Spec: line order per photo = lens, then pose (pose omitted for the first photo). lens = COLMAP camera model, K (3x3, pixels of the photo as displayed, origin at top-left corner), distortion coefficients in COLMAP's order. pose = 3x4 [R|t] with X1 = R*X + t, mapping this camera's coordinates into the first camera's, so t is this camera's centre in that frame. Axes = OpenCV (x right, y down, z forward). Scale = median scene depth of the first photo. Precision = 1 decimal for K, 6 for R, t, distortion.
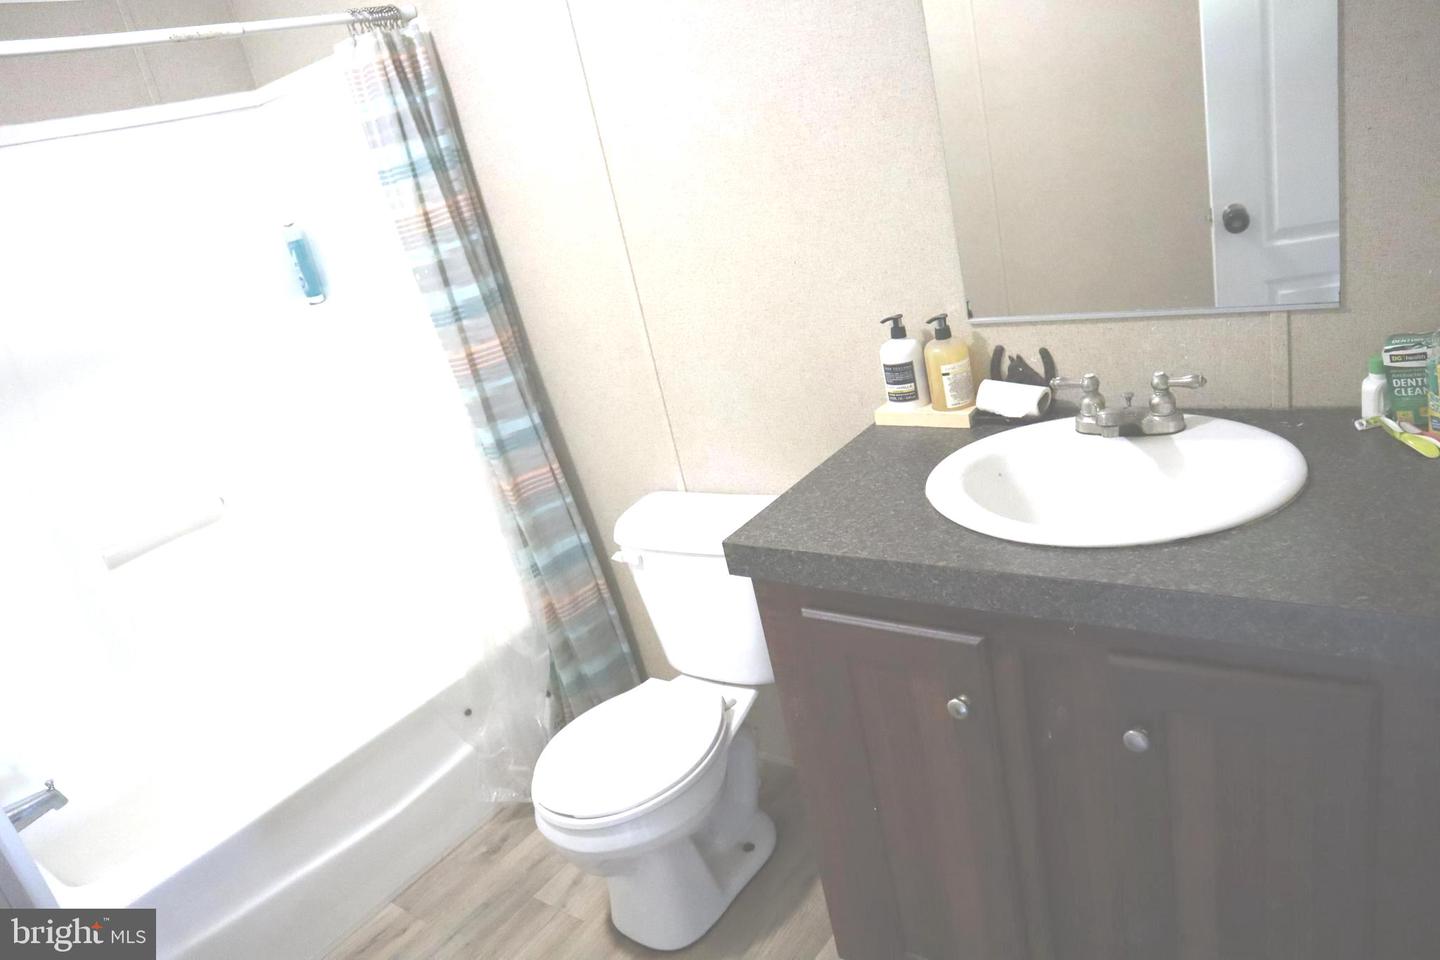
lens RADIAL K [[998.4, 0, 720.0], [0, 998.4, 480.0], [0, 0, 1]] dist [-0.127589, 0.093560]
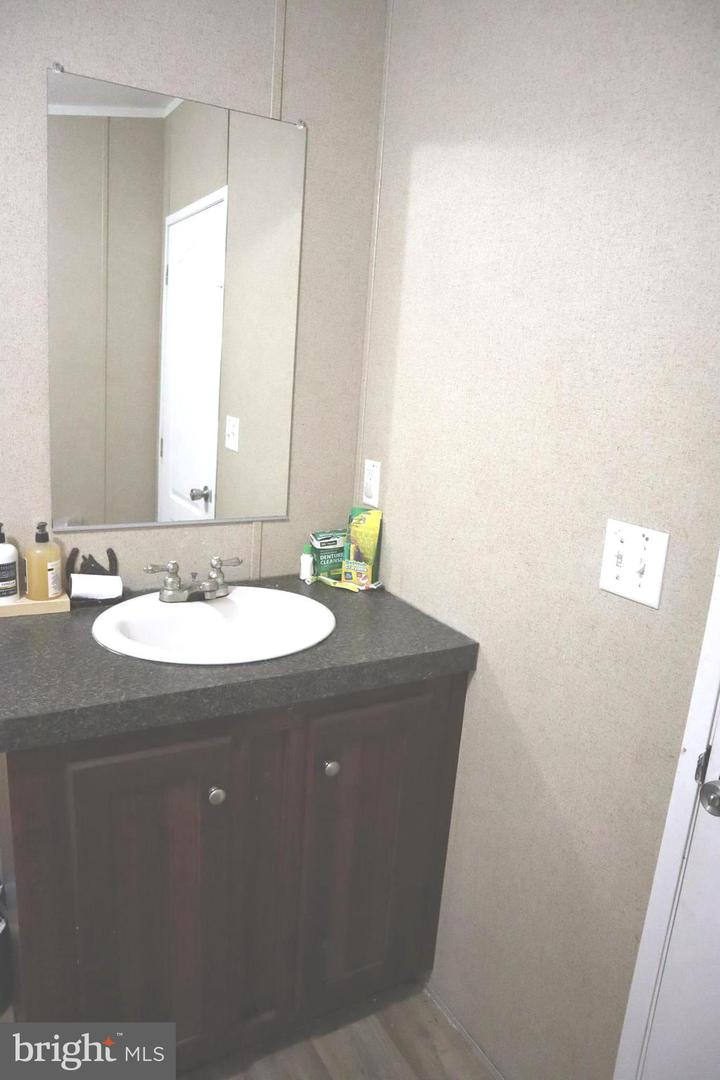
lens RADIAL K [[748.8, 0, 360.0], [0, 748.8, 540.0], [0, 0, 1]] dist [-0.127589, 0.093560]
pose [[0.365192, 0.031787, 0.930389, -0.495033], [0.185476, 0.976895, -0.106178, 0.027107], [-0.912268, 0.211341, 0.350858, 0.320100]]
